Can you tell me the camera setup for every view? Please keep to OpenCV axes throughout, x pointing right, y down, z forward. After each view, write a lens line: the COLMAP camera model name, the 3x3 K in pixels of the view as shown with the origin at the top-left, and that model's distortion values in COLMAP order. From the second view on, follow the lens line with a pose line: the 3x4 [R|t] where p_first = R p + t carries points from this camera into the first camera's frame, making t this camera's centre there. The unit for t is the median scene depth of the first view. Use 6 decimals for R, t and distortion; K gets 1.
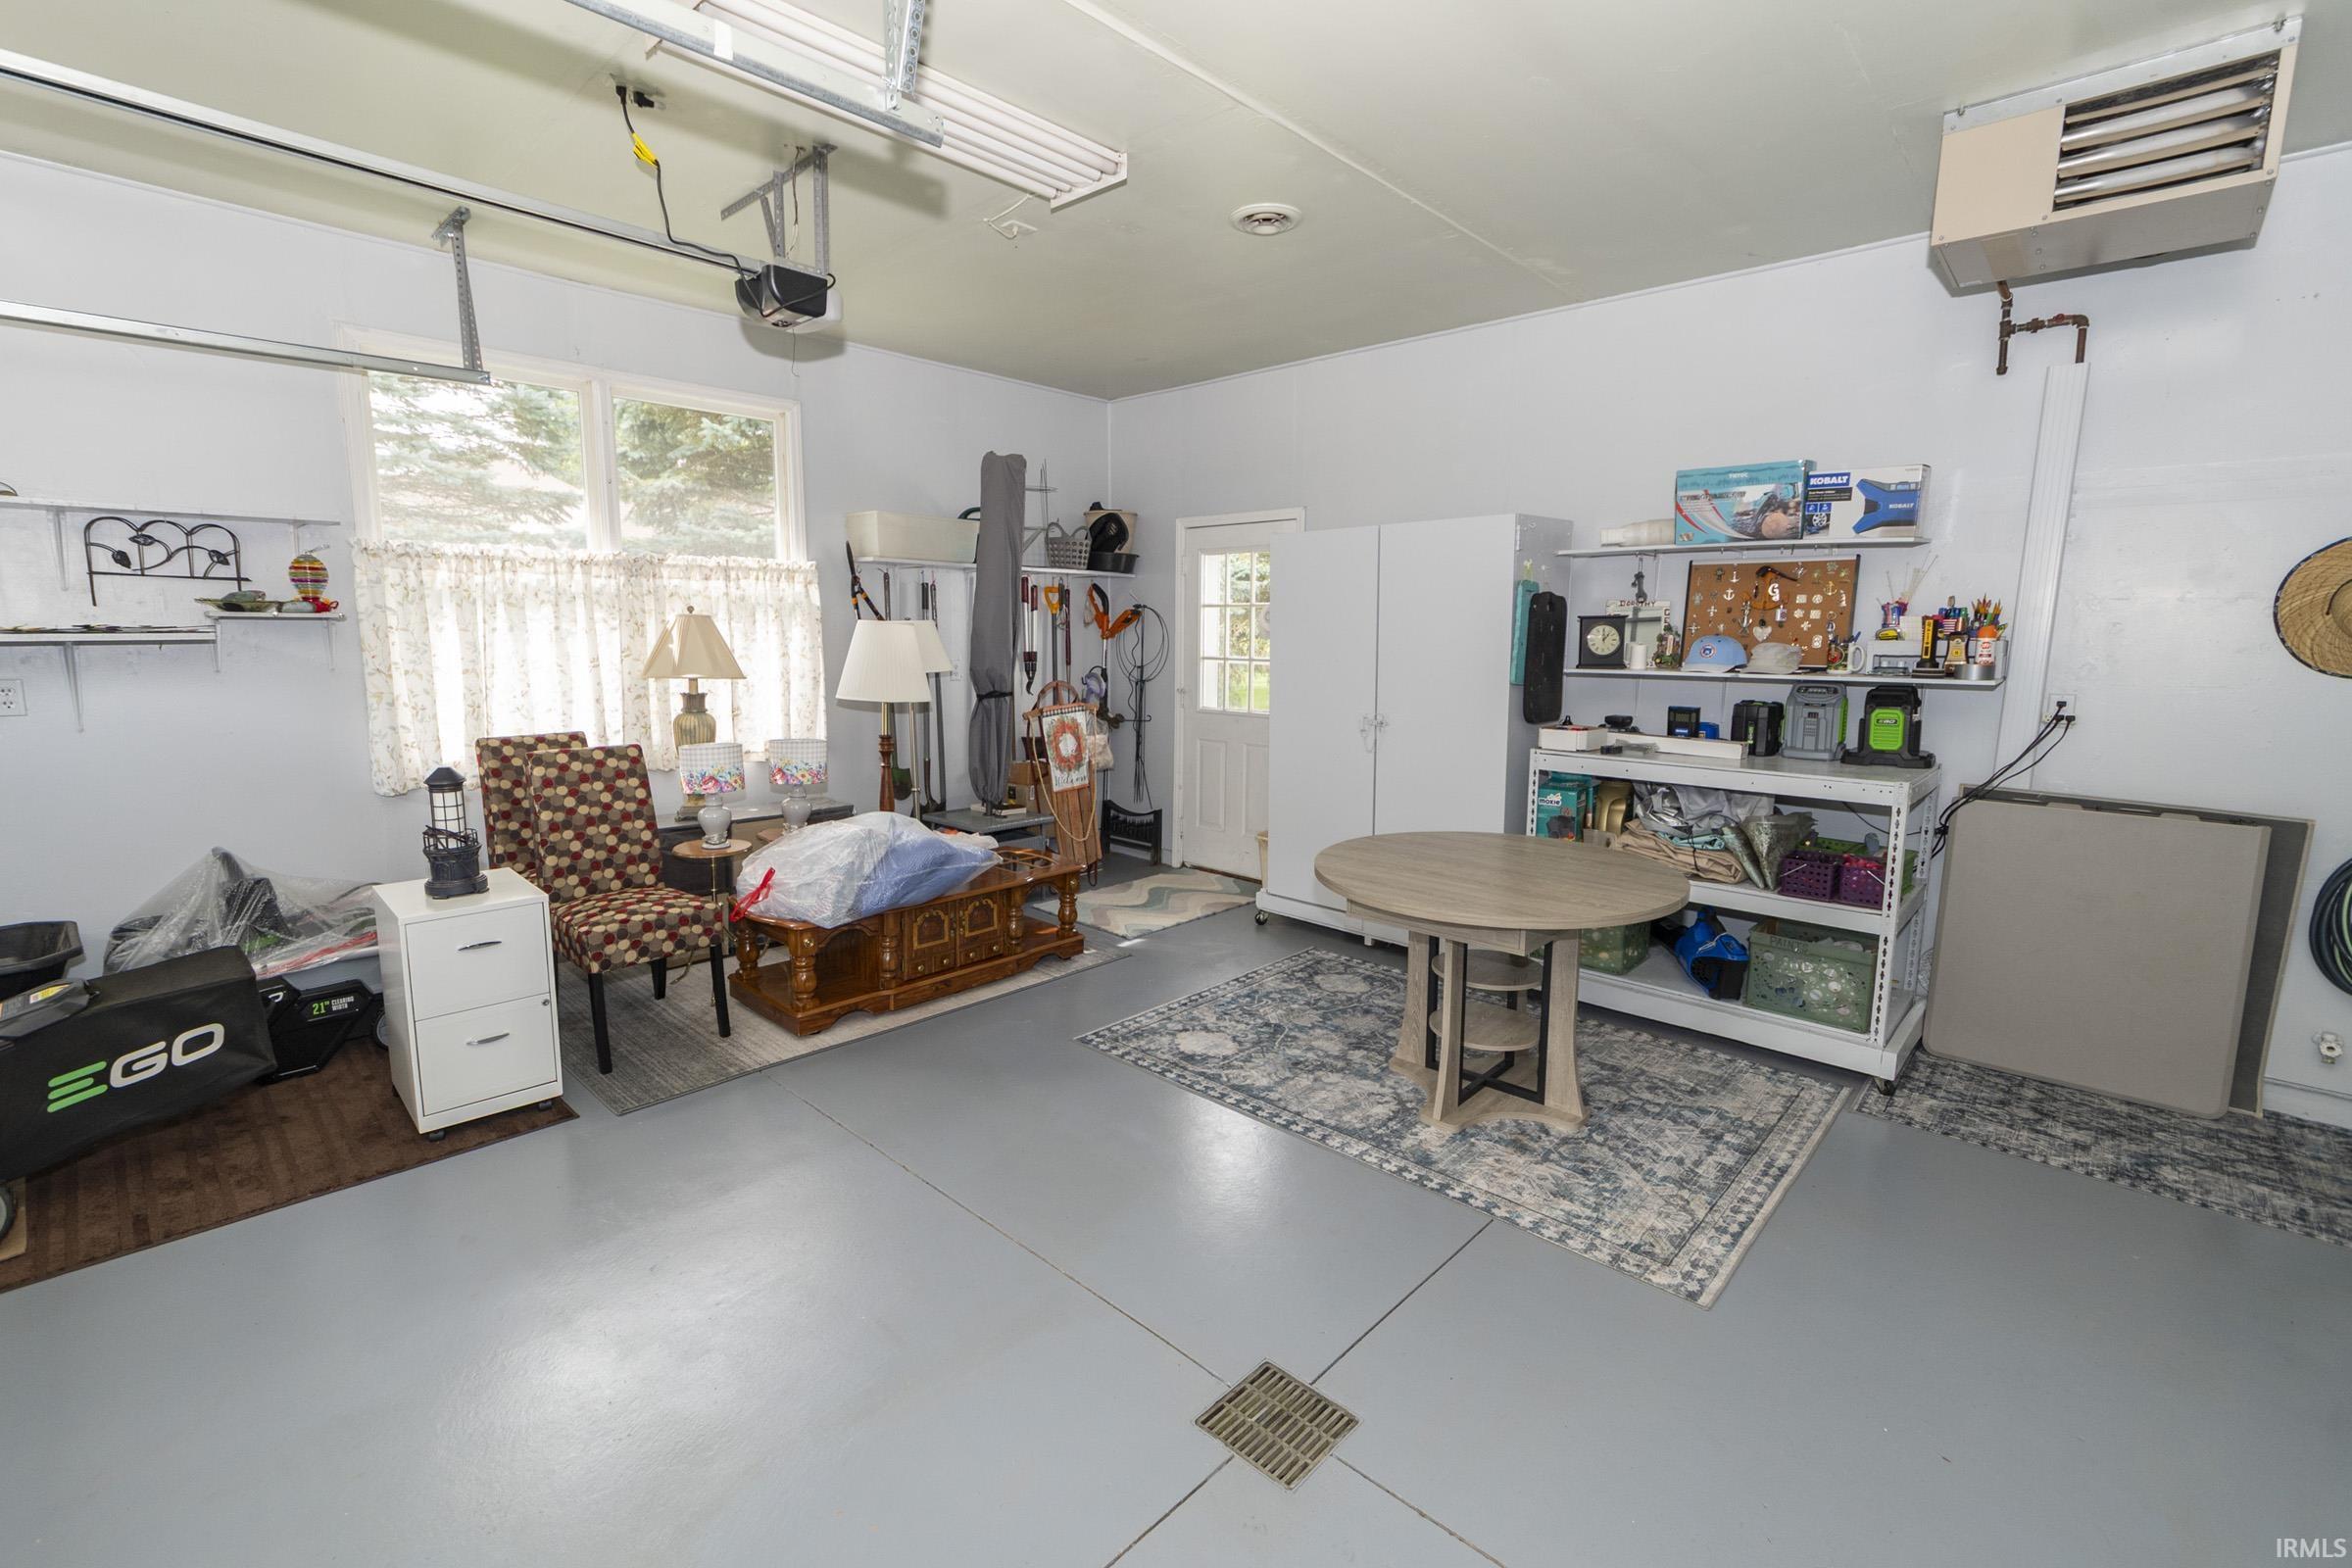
lens RADIAL K [[1036.9, 0, 1144.7], [0, 1036.9, 768.5], [0, 0, 1]] dist [0.004754, 0.000184]
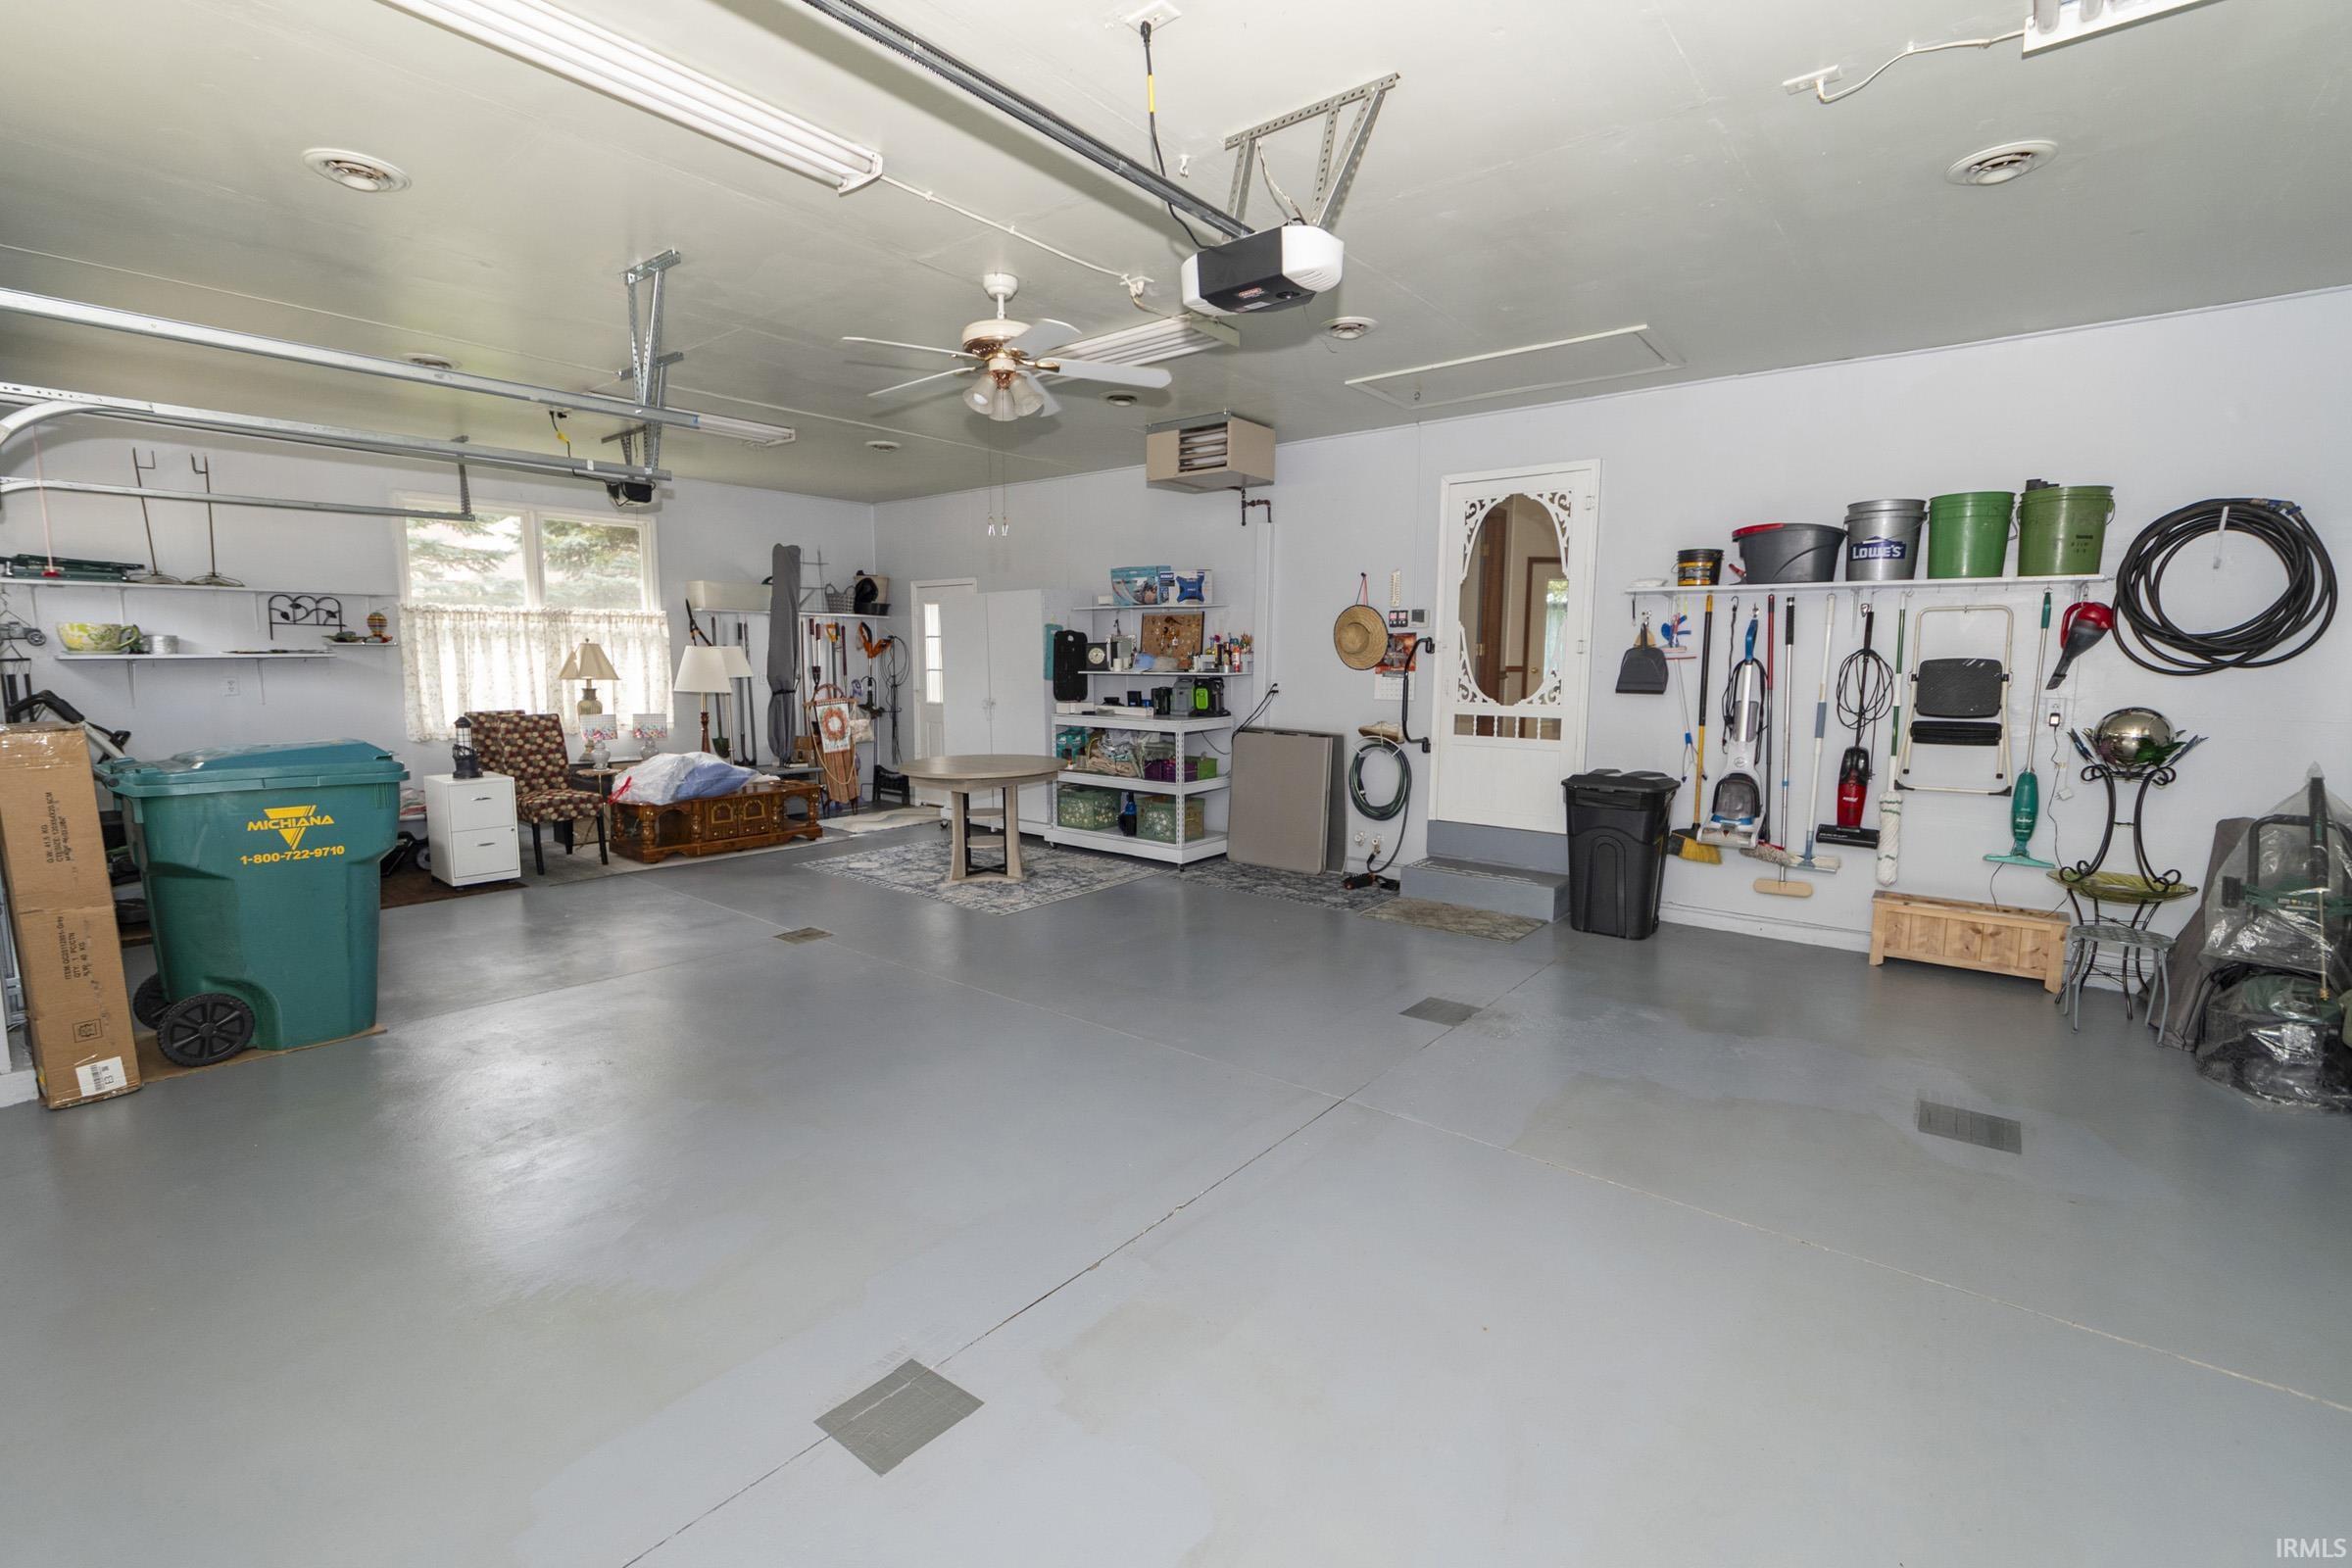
lens RADIAL K [[1046.8, 0, 1152.3], [0, 1046.8, 774.8], [0, 0, 1]] dist [0.002992, -0.000454]
pose [[0.997373, -0.011699, 0.071482, 0.434912], [0.013178, 0.999708, -0.020257, 0.138066], [-0.071224, 0.021146, 0.997236, -0.934737]]
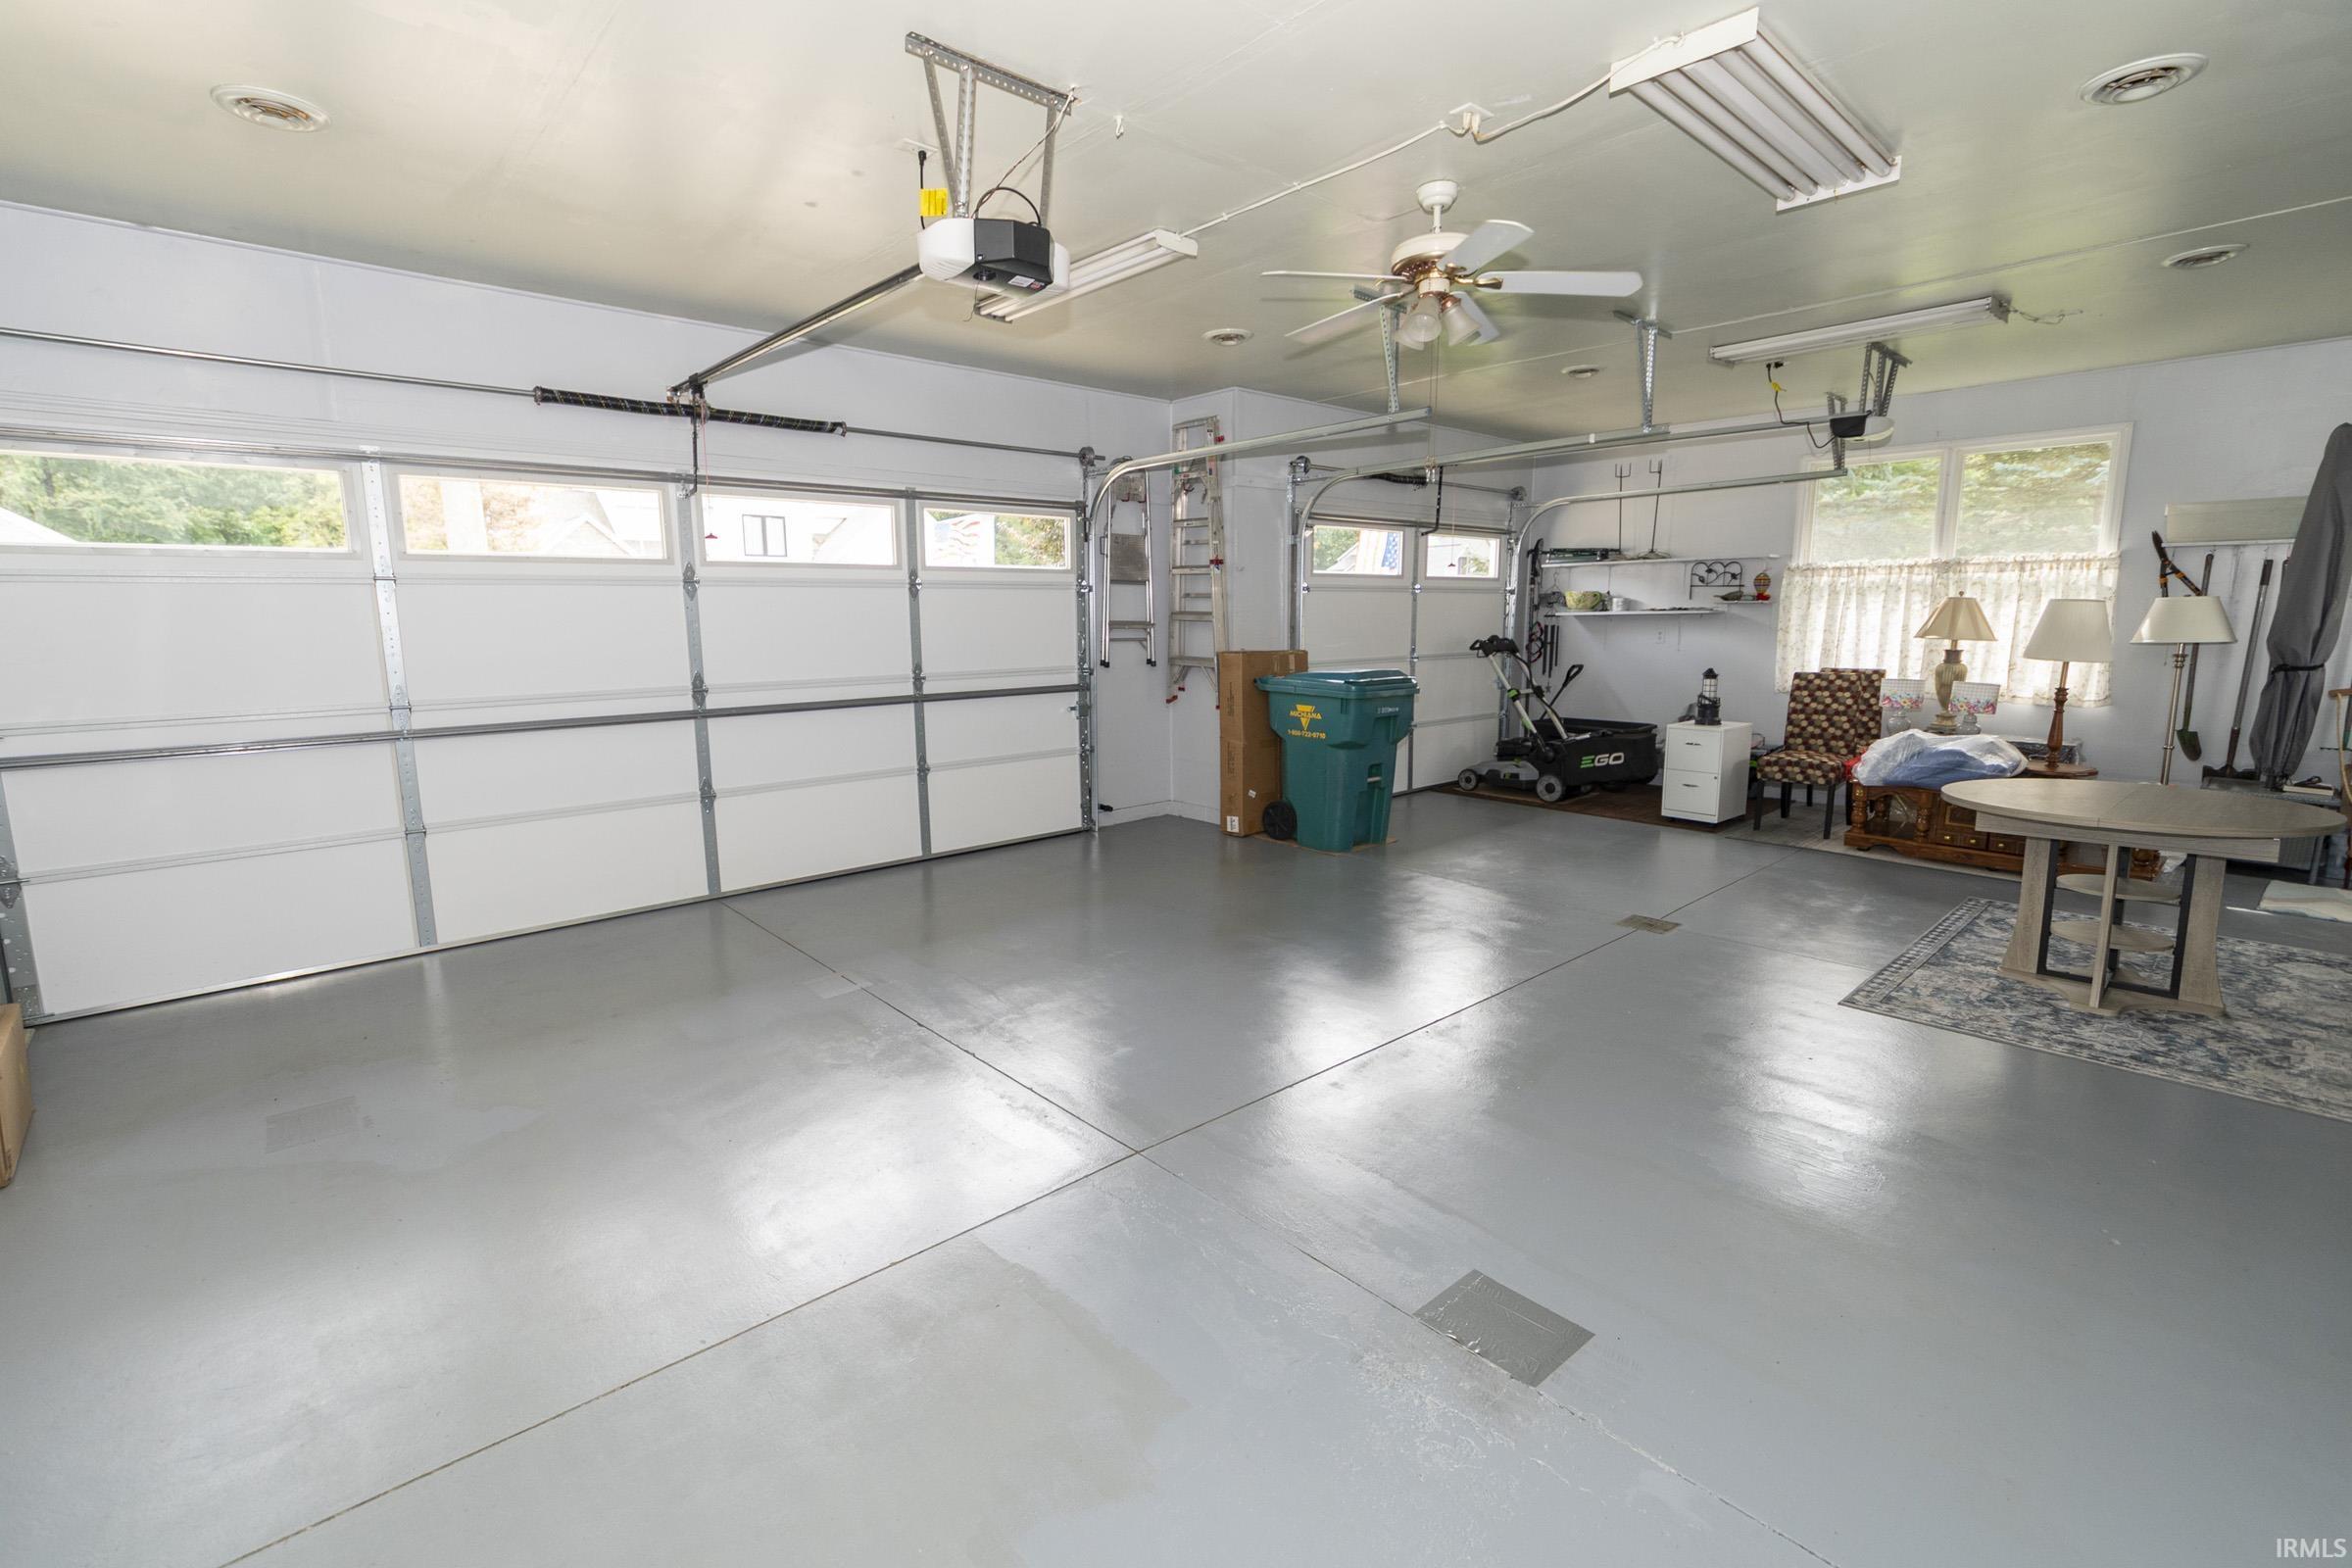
lens RADIAL K [[1046.8, 0, 1152.3], [0, 1046.8, 774.8], [0, 0, 1]] dist [0.002992, -0.000454]
pose [[-0.079811, 0.150198, -0.985429, 1.349906], [-0.129259, 0.978677, 0.159637, 0.014602], [0.988394, 0.140116, -0.058694, -0.038092]]
